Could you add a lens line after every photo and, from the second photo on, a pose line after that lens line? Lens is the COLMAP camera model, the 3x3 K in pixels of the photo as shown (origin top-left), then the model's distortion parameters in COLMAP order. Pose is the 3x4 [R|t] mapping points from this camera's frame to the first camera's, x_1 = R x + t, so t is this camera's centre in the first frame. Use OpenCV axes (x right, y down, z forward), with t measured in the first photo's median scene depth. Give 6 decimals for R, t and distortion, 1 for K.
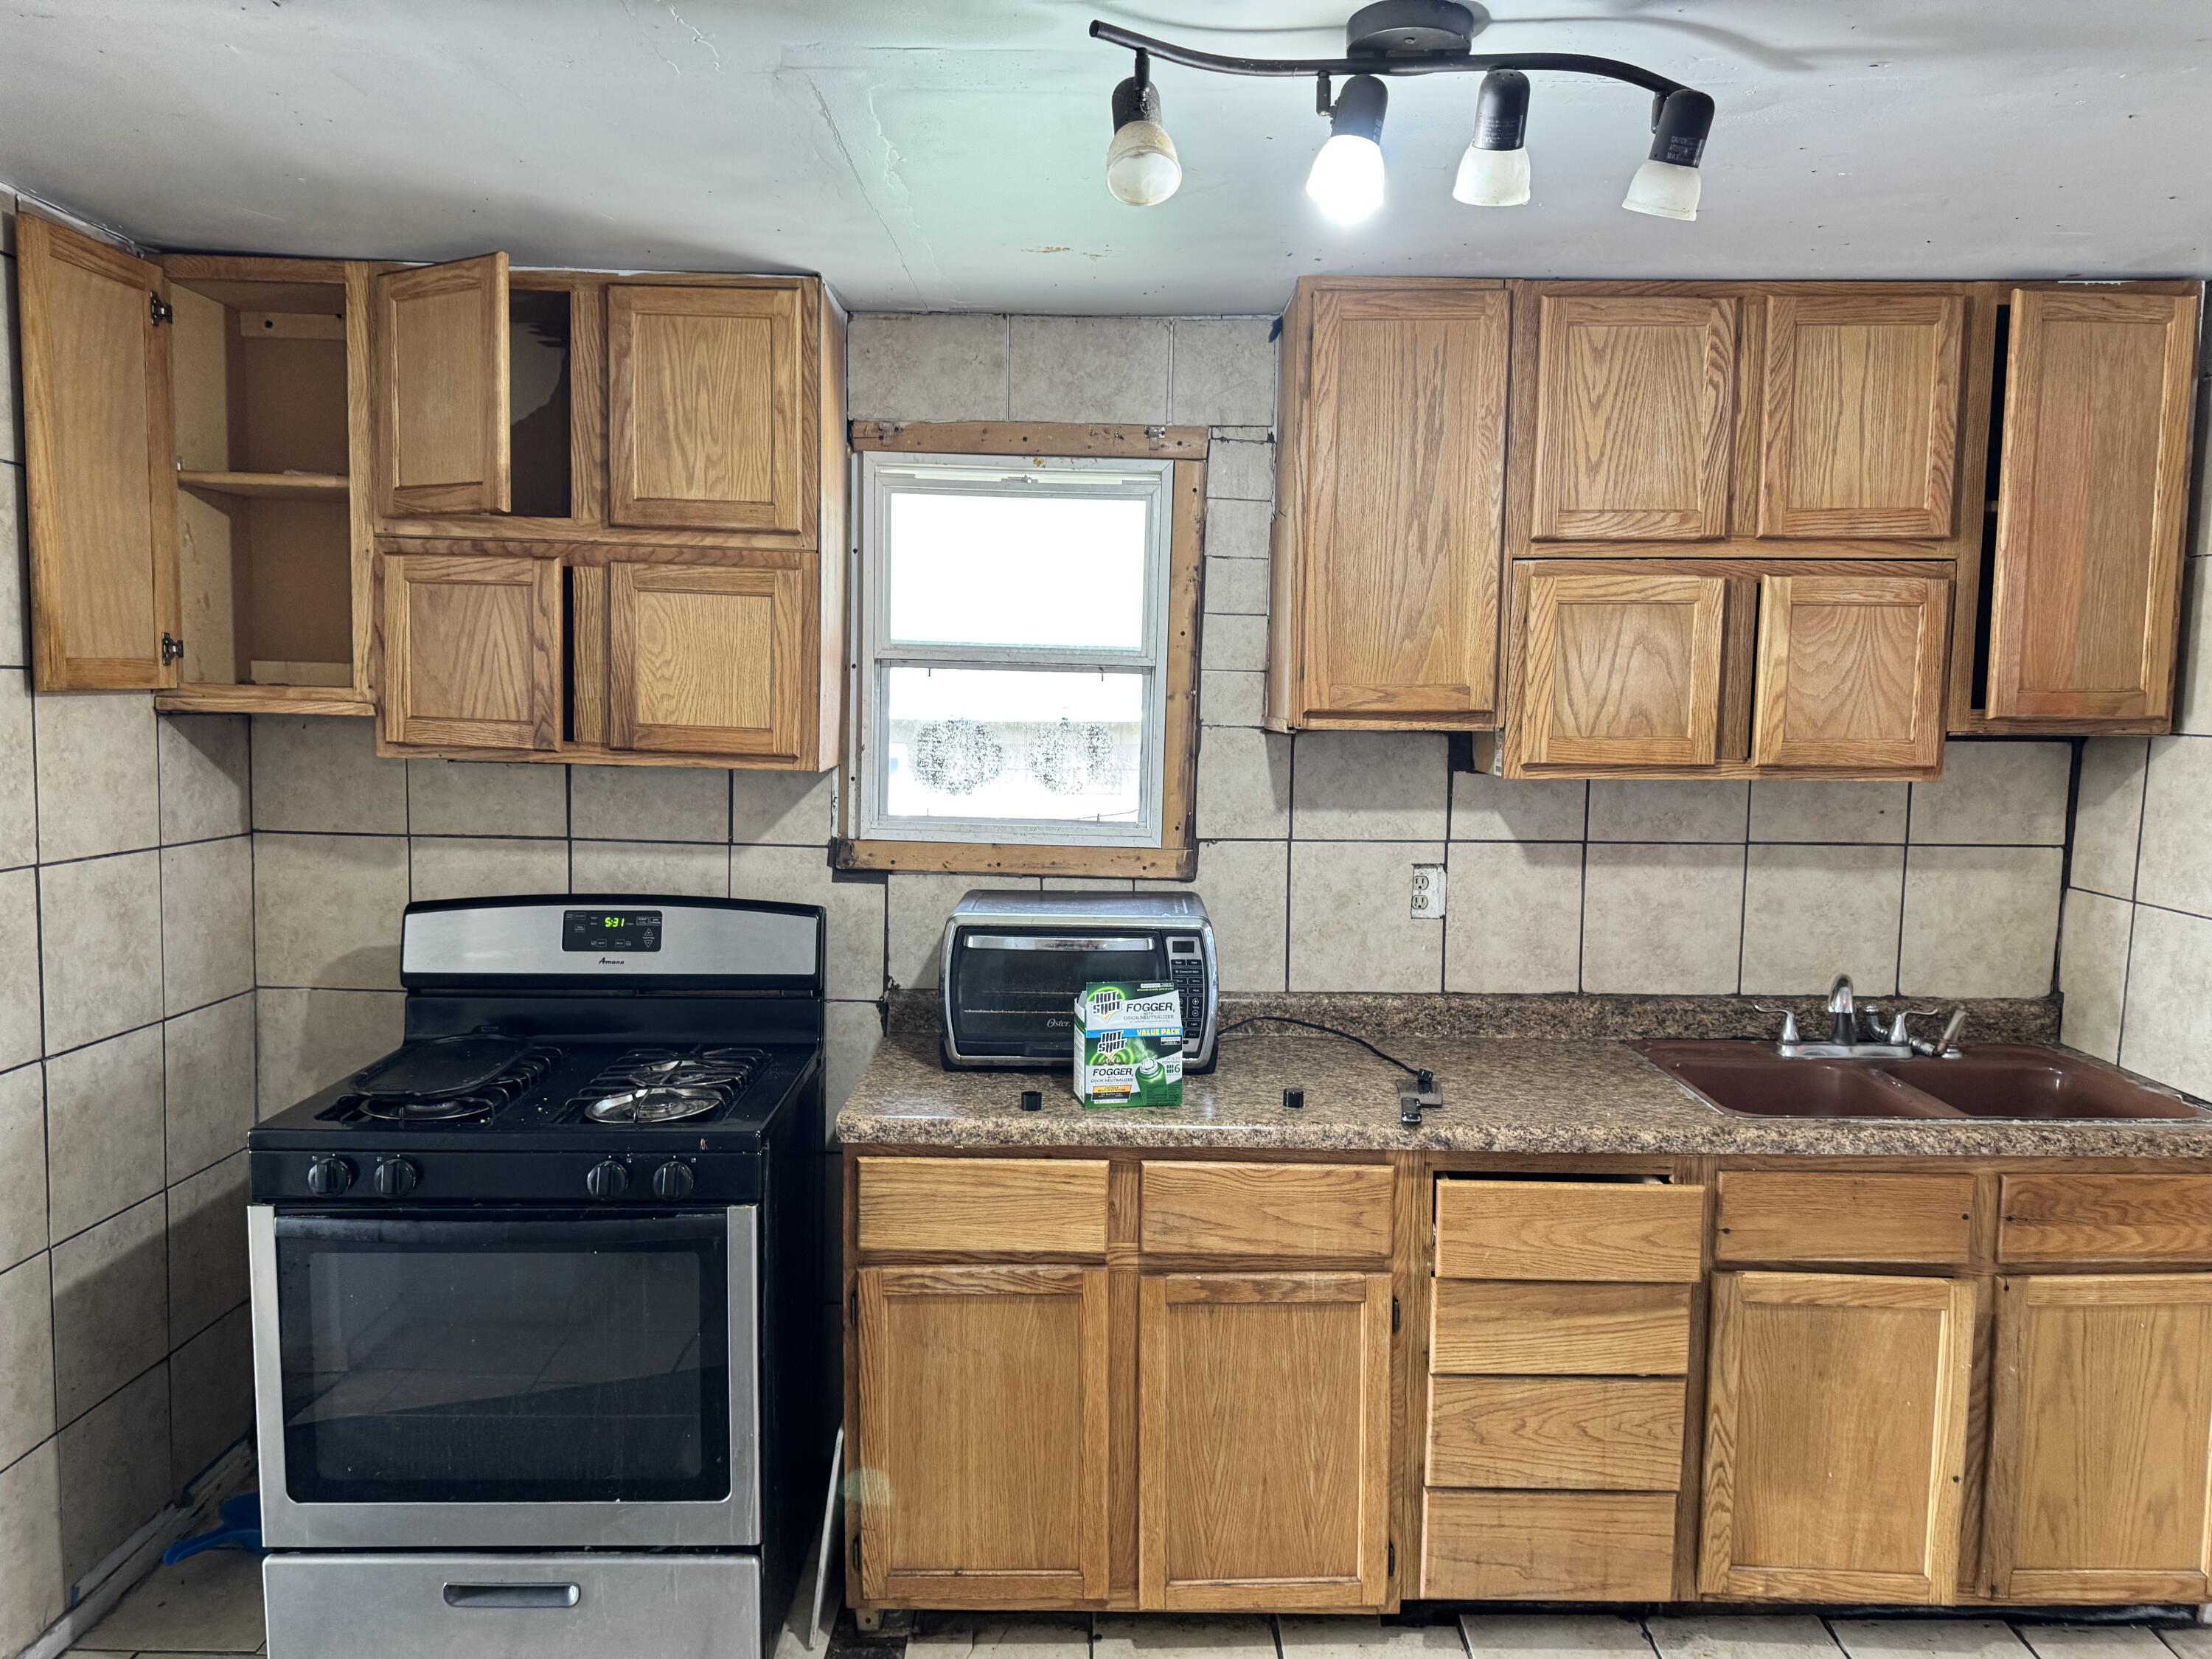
lens RADIAL K [[1561.2, 0, 1108.2], [0, 1561.2, 836.2], [0, 0, 1]] dist [0.069869, -0.082576]
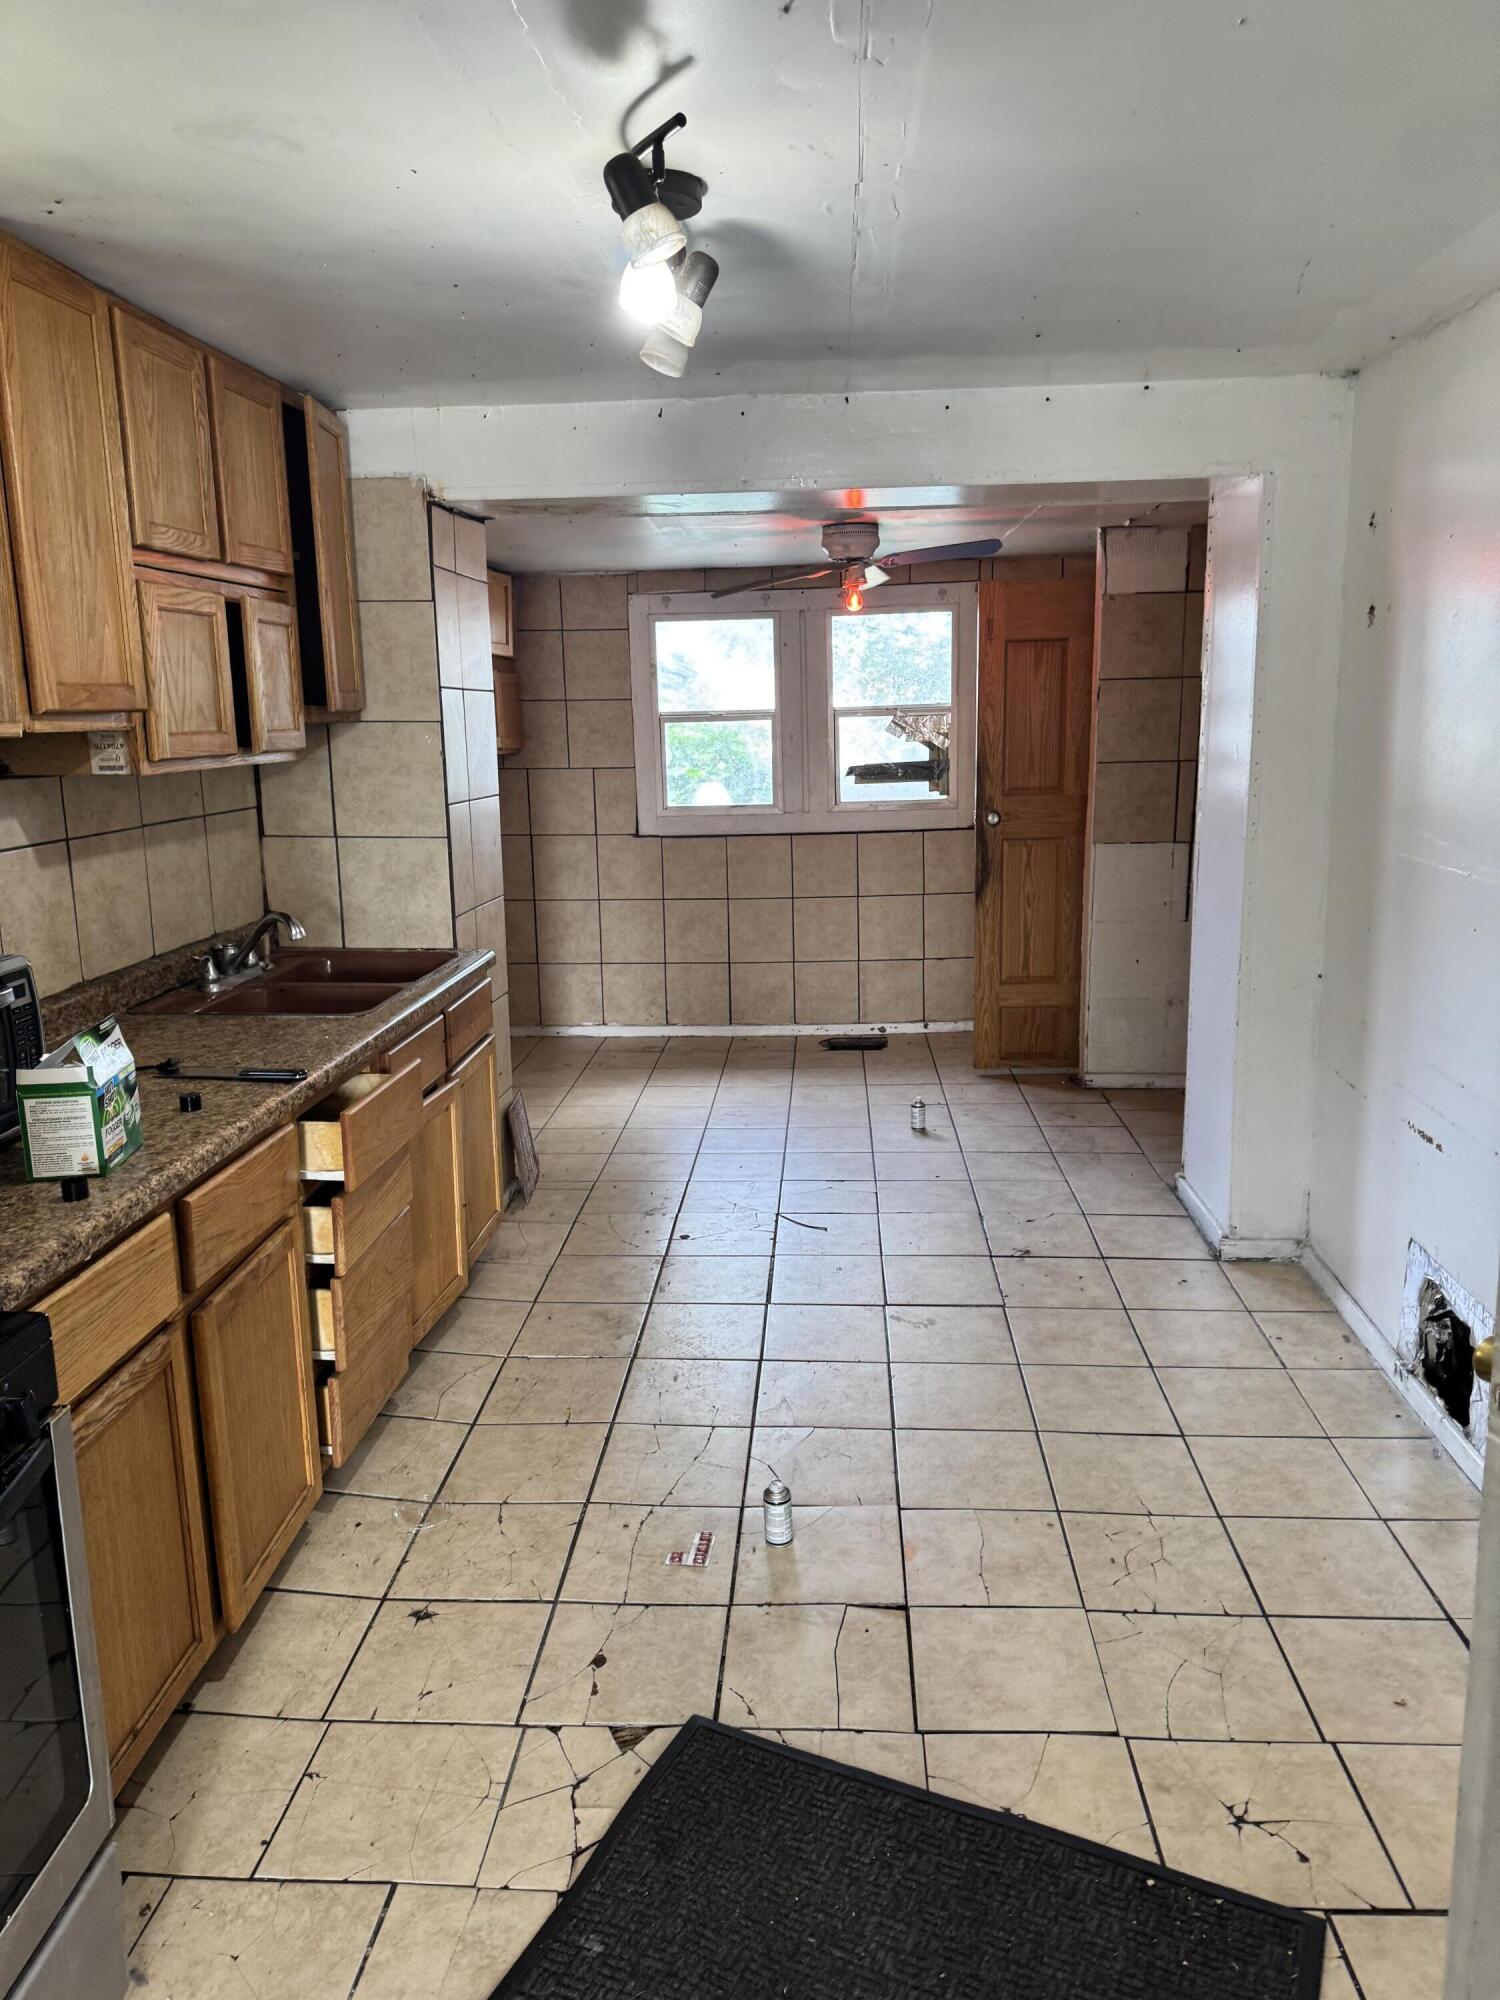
lens RADIAL K [[1411.5, 0, 754.3], [0, 1411.5, 1008.3], [0, 0, 1]] dist [0.069869, -0.082576]
pose [[0.065392, -0.218467, 0.973651, -0.686673], [0.108600, 0.971502, 0.210691, -0.042101], [-0.991932, 0.091961, 0.087254, 0.515567]]
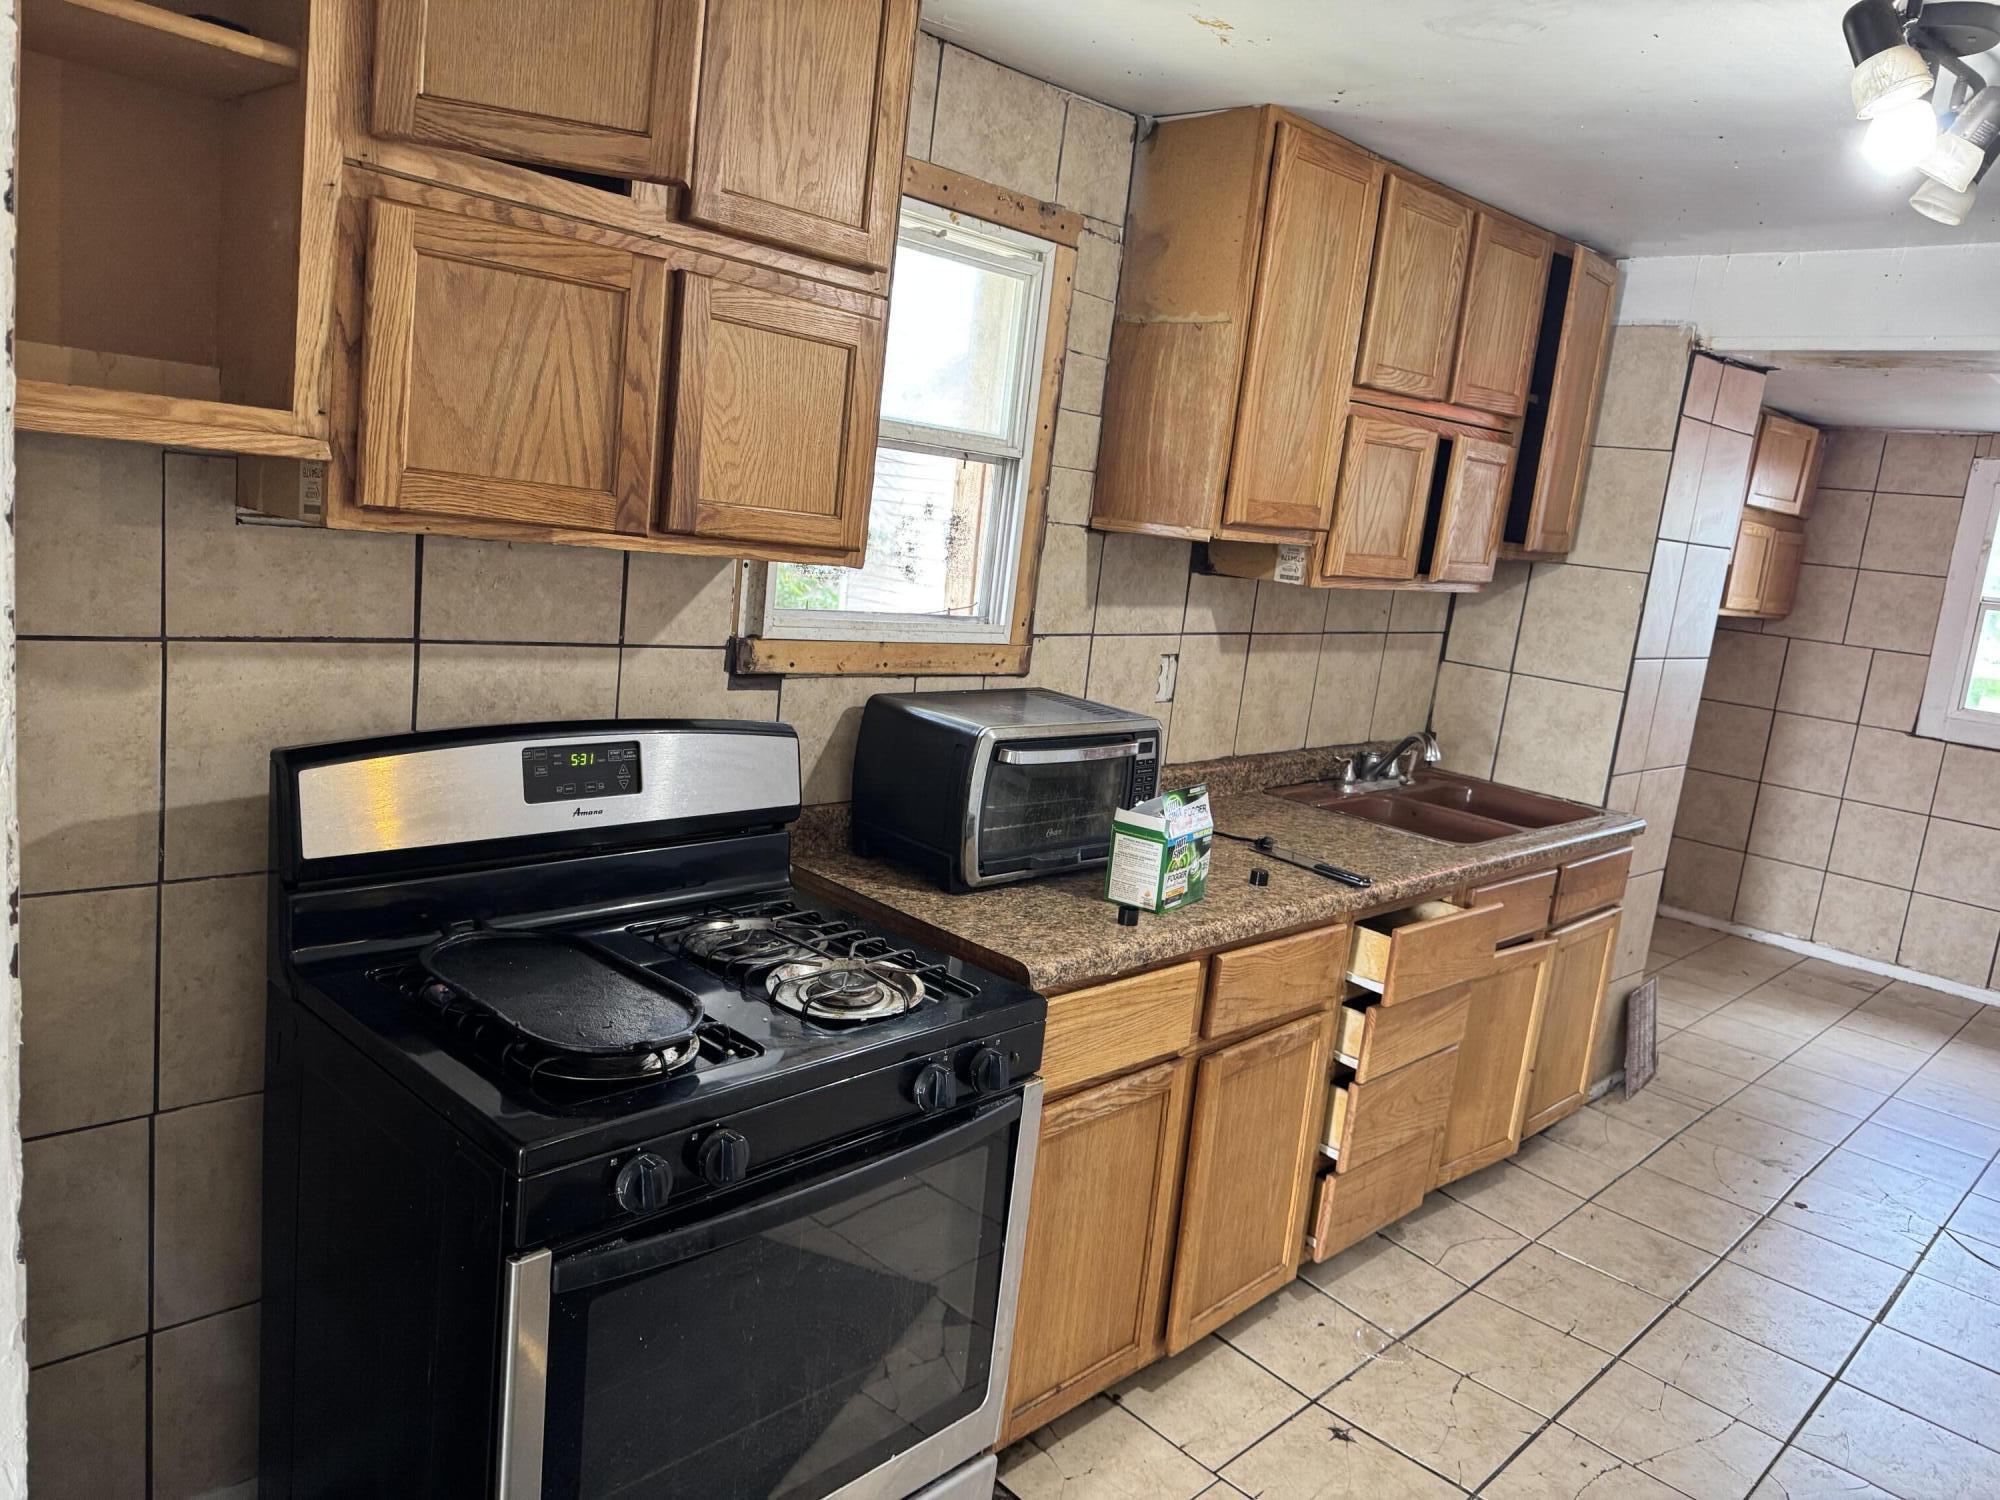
lens RADIAL K [[1411.5, 0, 978.5], [0, 1411.5, 742.4], [0, 0, 1]] dist [0.069869, -0.082576]
pose [[0.708814, -0.064129, 0.702474, -0.678073], [-0.028063, 0.992507, 0.118923, -0.040035], [-0.704837, -0.104008, 0.701703, 0.410571]]
